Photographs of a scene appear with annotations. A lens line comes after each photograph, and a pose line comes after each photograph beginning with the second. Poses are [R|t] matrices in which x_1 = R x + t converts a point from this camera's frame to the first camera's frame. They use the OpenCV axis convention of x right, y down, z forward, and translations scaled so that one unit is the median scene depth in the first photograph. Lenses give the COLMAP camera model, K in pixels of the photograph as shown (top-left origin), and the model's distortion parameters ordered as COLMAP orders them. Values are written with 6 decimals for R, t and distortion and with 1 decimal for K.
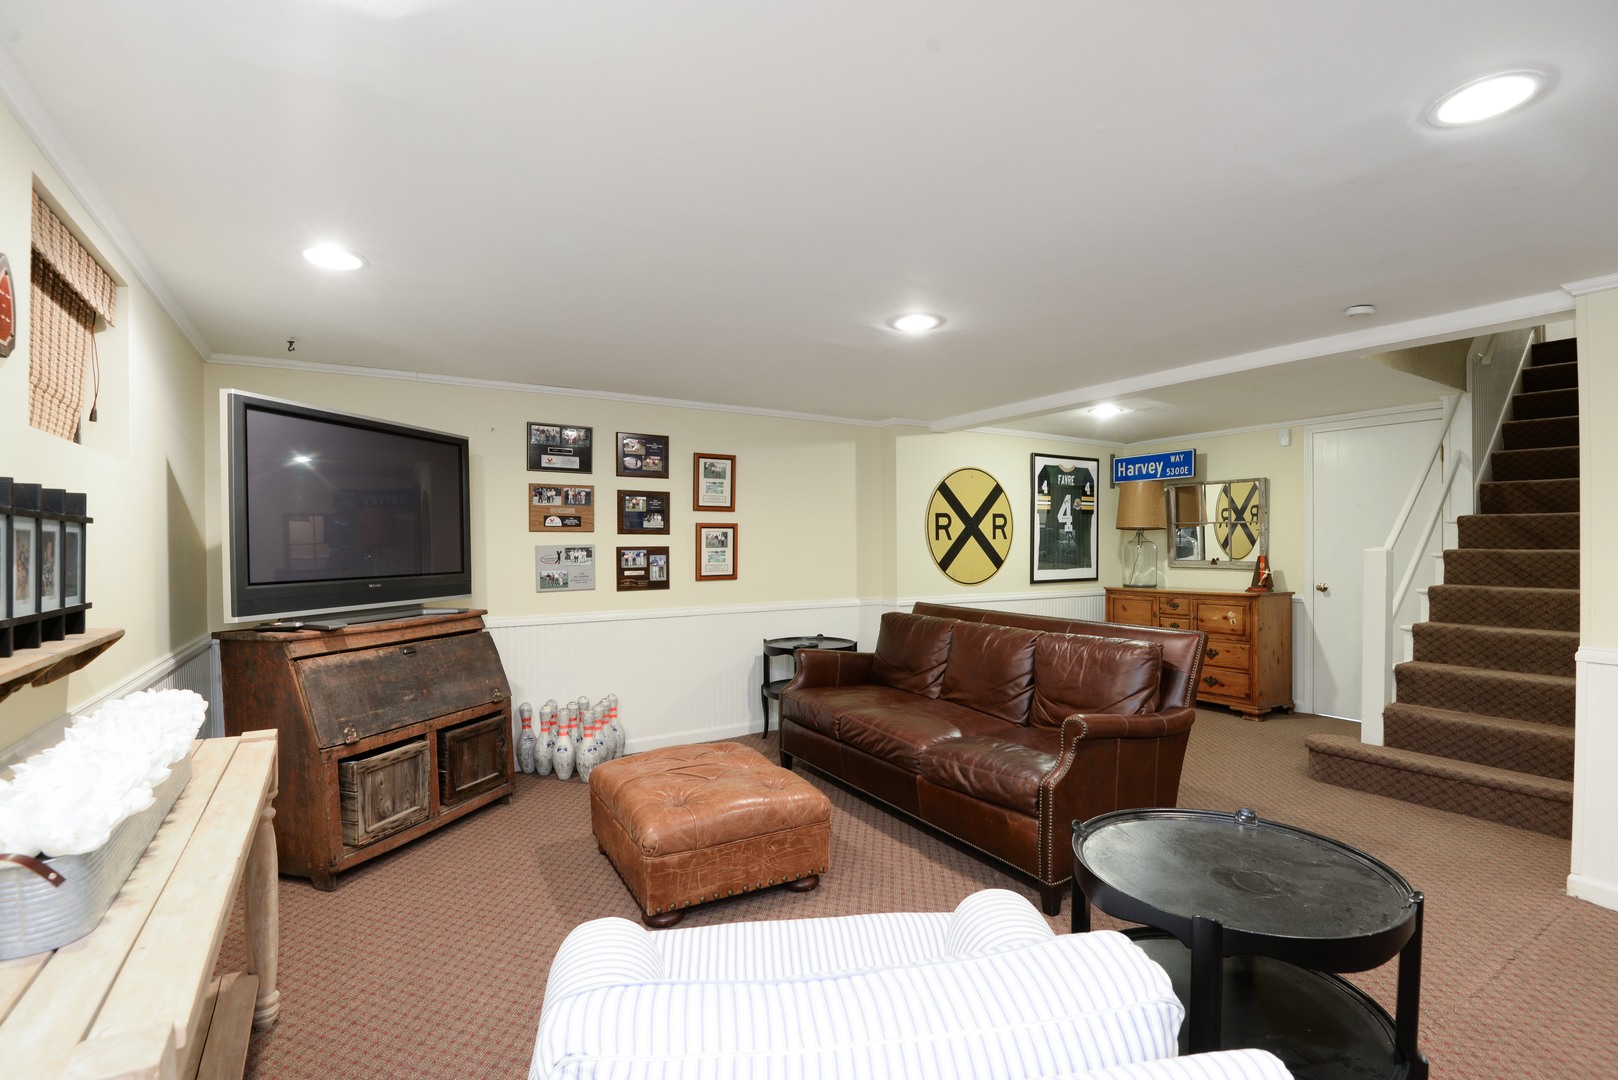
lens RADIAL K [[742.6, 0, 814.7], [0, 742.6, 549.6], [0, 0, 1]] dist [-0.005899, -0.009013]
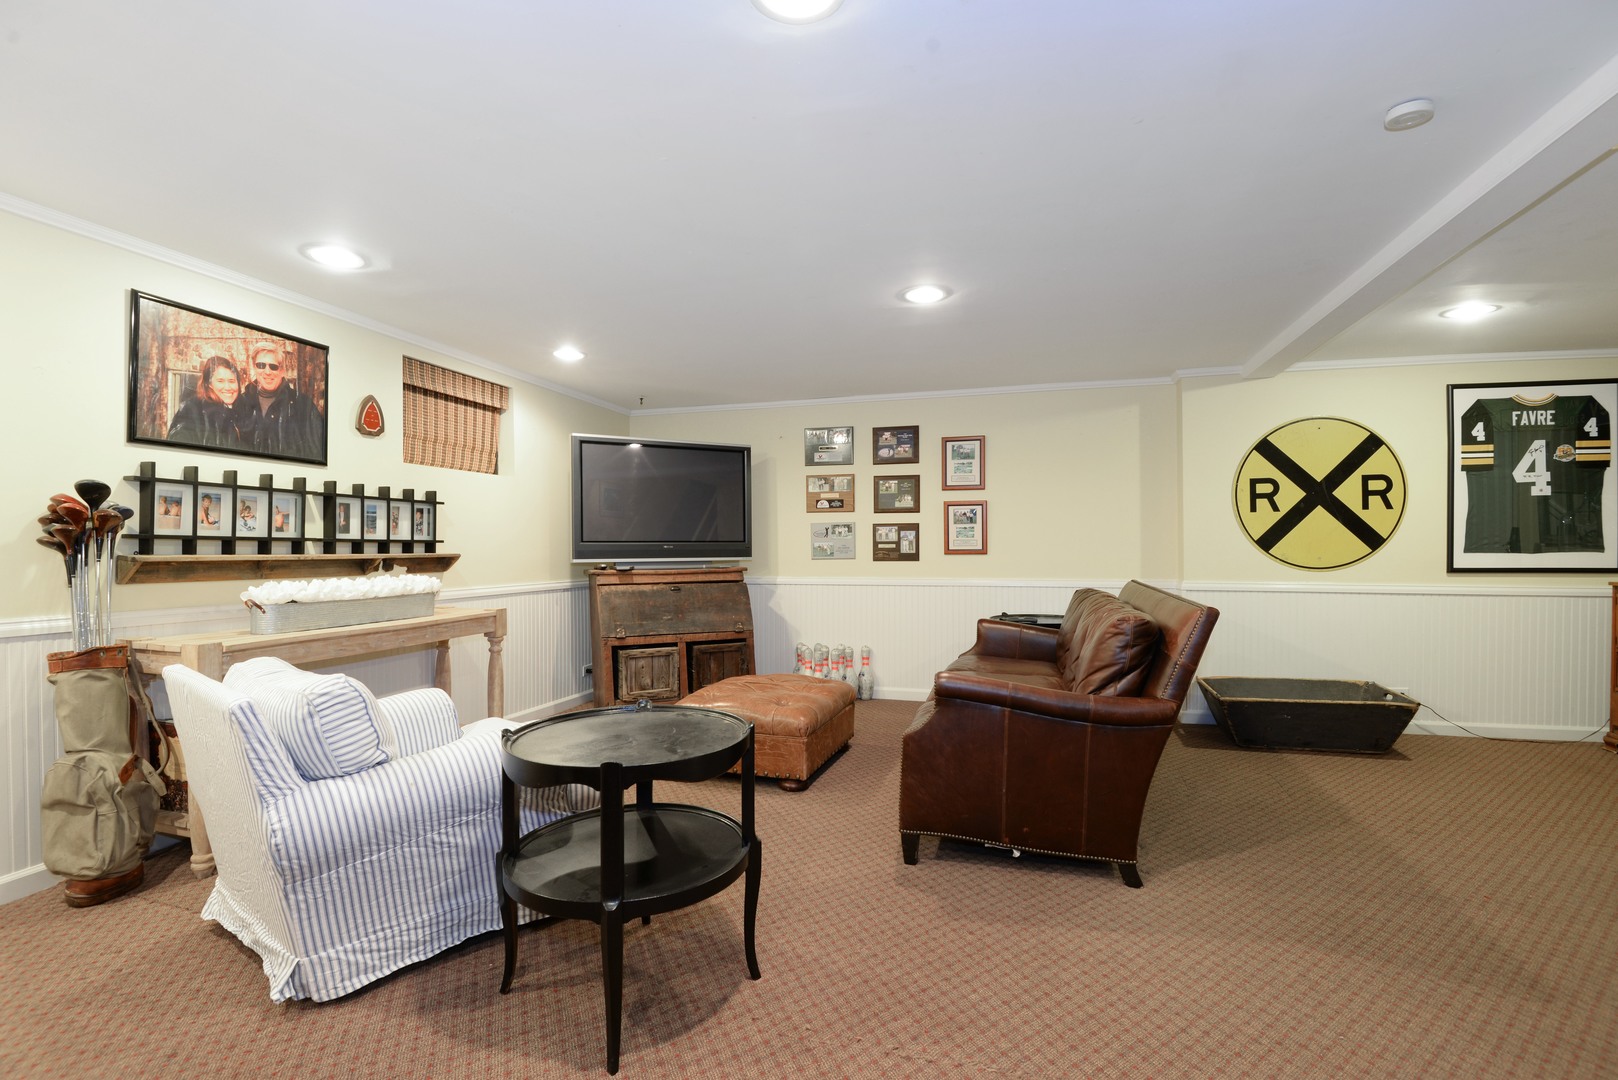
lens RADIAL K [[742.6, 0, 812.3], [0, 742.6, 553.6], [0, 0, 1]] dist [-0.005899, -0.009013]
pose [[0.669274, 0.008753, -0.742964, 0.537034], [-0.004764, 0.999961, 0.007490, 0.034467], [0.743000, -0.001474, 0.669290, 0.121611]]
